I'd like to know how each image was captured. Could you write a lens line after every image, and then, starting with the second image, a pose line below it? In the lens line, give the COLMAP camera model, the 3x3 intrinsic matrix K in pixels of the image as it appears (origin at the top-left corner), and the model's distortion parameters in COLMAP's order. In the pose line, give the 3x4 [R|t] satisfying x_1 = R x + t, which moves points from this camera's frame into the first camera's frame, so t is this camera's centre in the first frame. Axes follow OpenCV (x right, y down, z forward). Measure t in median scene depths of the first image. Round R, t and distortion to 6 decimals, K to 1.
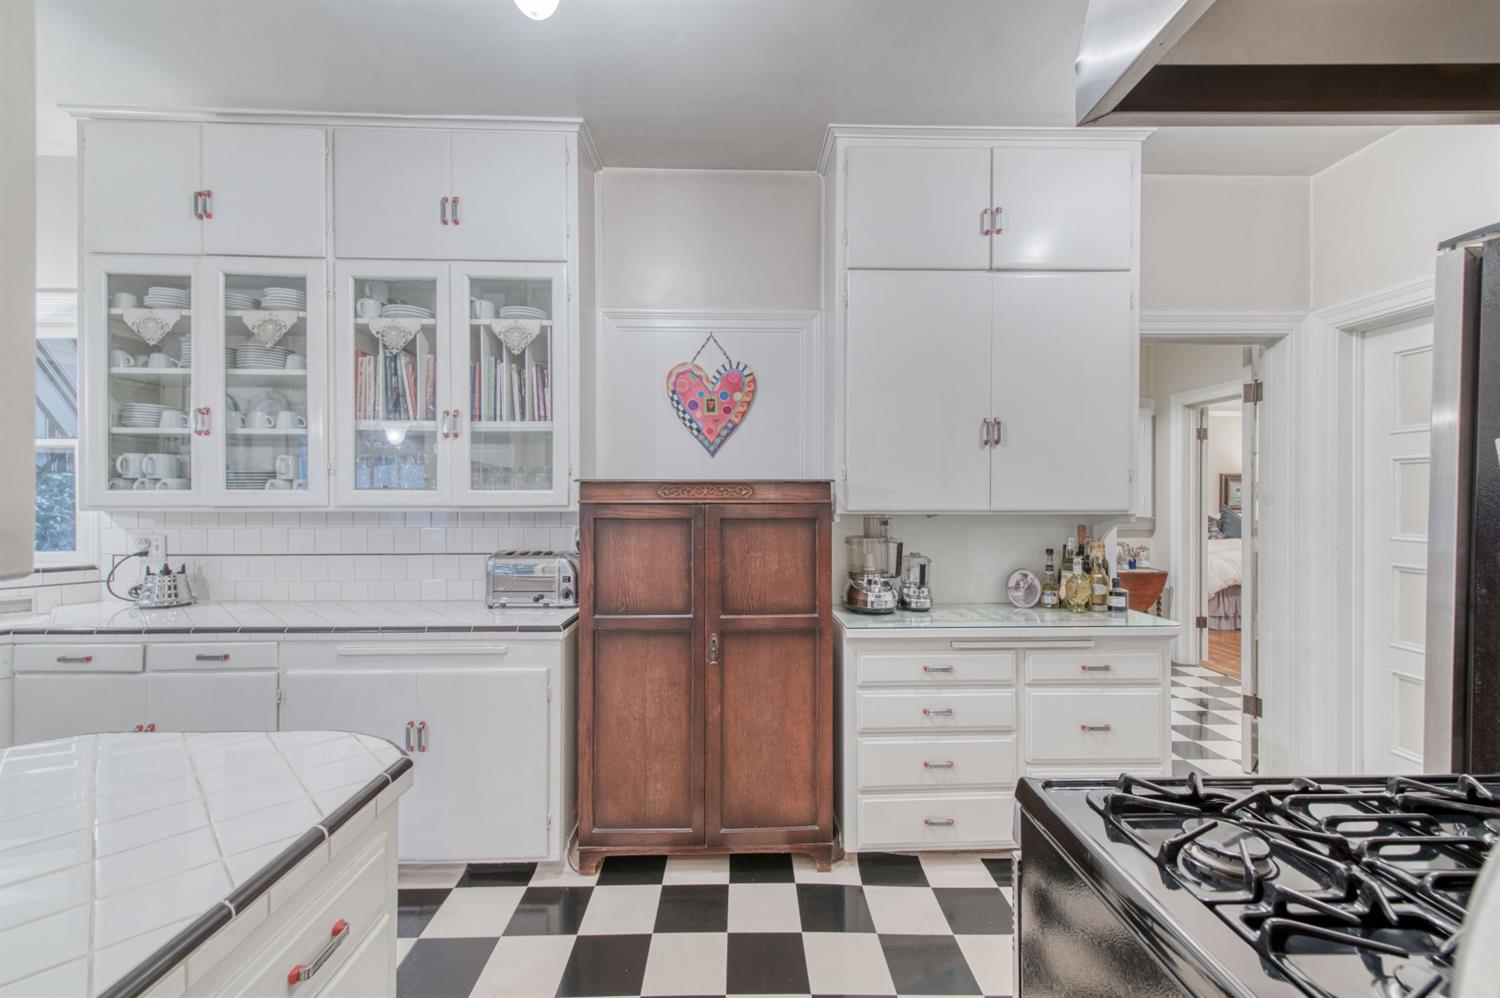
lens RADIAL K [[603.3, 0, 754.8], [0, 603.3, 497.9], [0, 0, 1]] dist [0.011184, -0.000273]
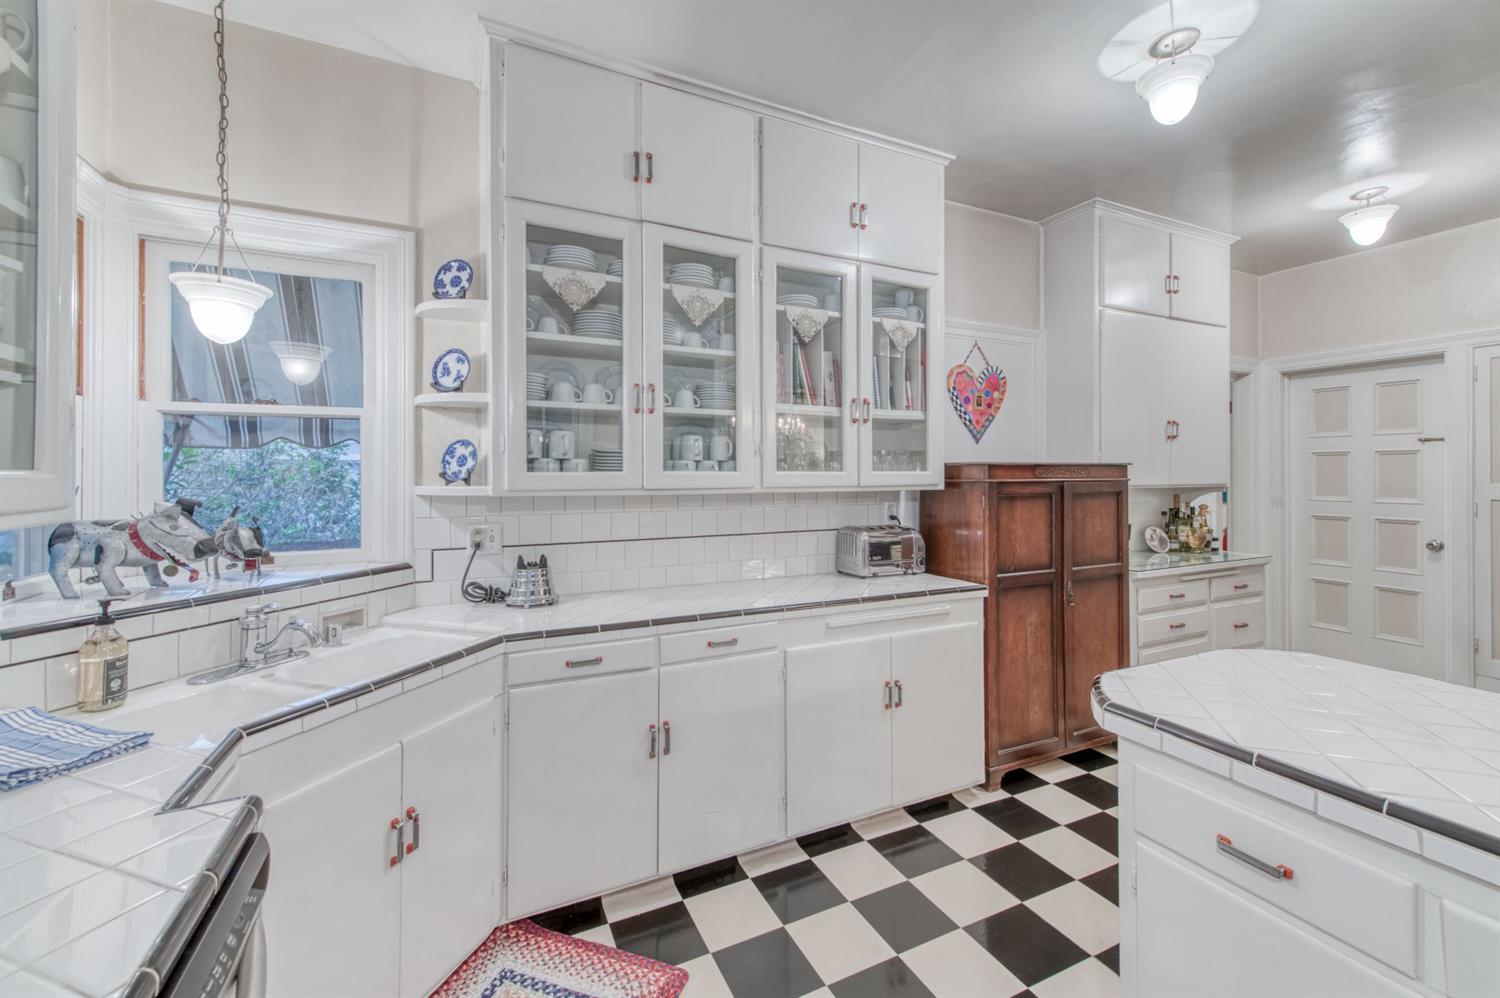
lens RADIAL K [[603.3, 0, 770.3], [0, 603.3, 473.0], [0, 0, 1]] dist [0.011184, -0.000273]
pose [[0.913523, -0.002186, 0.406781, -1.089323], [0.003390, 0.999992, -0.002239, -0.008333], [-0.406773, 0.003425, 0.913523, 0.071826]]
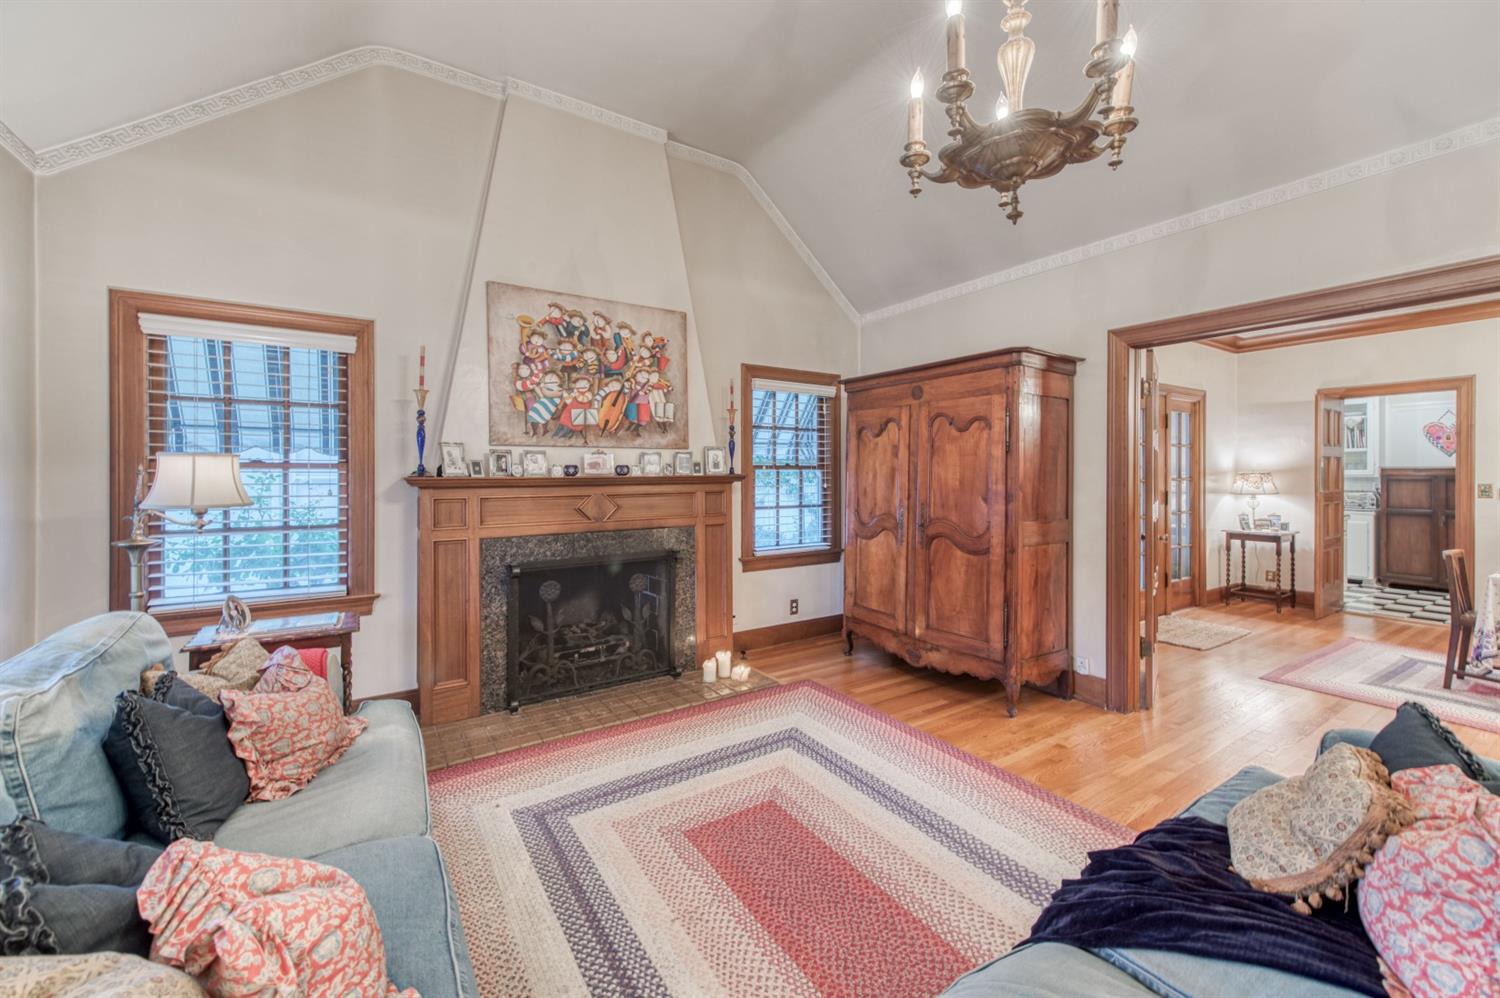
lens RADIAL K [[603.3, 0, 739.2], [0, 603.3, 472.5], [0, 0, 1]] dist [0.011184, -0.000273]
pose [[0.505739, -0.000867, -0.862686, 0.765410], [0.002374, 0.999997, 0.000387, -0.011244], [0.862683, -0.002244, 0.505739, -3.484276]]
